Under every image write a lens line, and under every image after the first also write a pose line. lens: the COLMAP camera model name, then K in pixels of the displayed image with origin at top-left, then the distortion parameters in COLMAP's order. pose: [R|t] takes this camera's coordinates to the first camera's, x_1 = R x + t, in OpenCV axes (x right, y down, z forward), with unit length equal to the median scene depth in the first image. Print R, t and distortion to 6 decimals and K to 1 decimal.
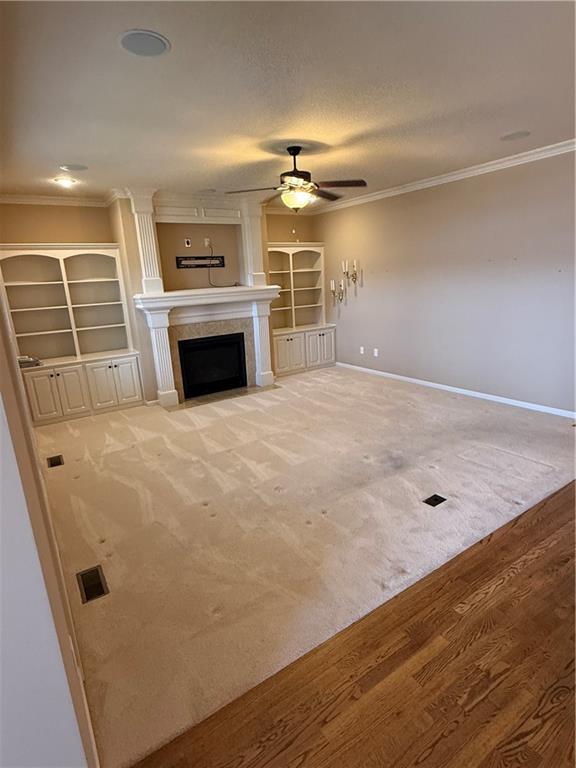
lens RADIAL K [[412.4, 0, 281.8], [0, 412.4, 385.0], [0, 0, 1]] dist [-0.000101, -0.000780]
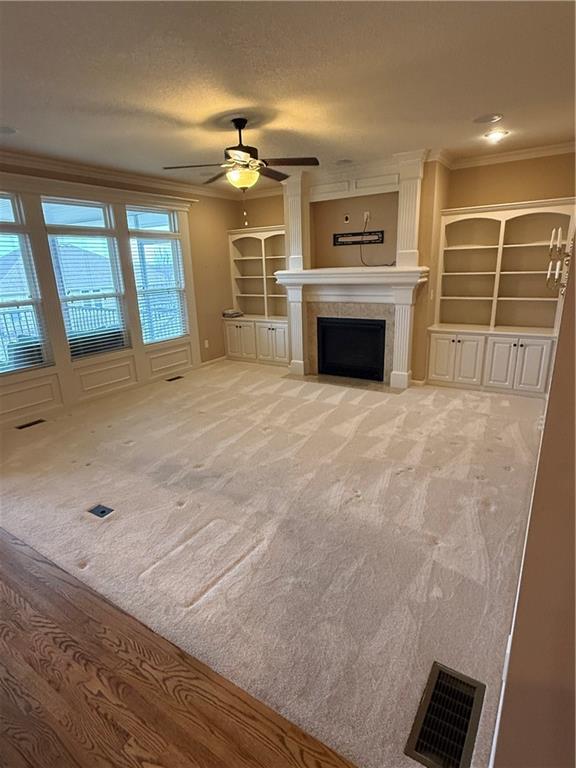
lens RADIAL K [[412.4, 0, 283.5], [0, 412.4, 385.3], [0, 0, 1]] dist [-0.000101, -0.000780]
pose [[0.394087, 0.300543, -0.868544, 0.673613], [-0.215141, 0.948932, 0.230743, -0.165588], [0.893538, 0.095926, 0.438621, 0.482028]]
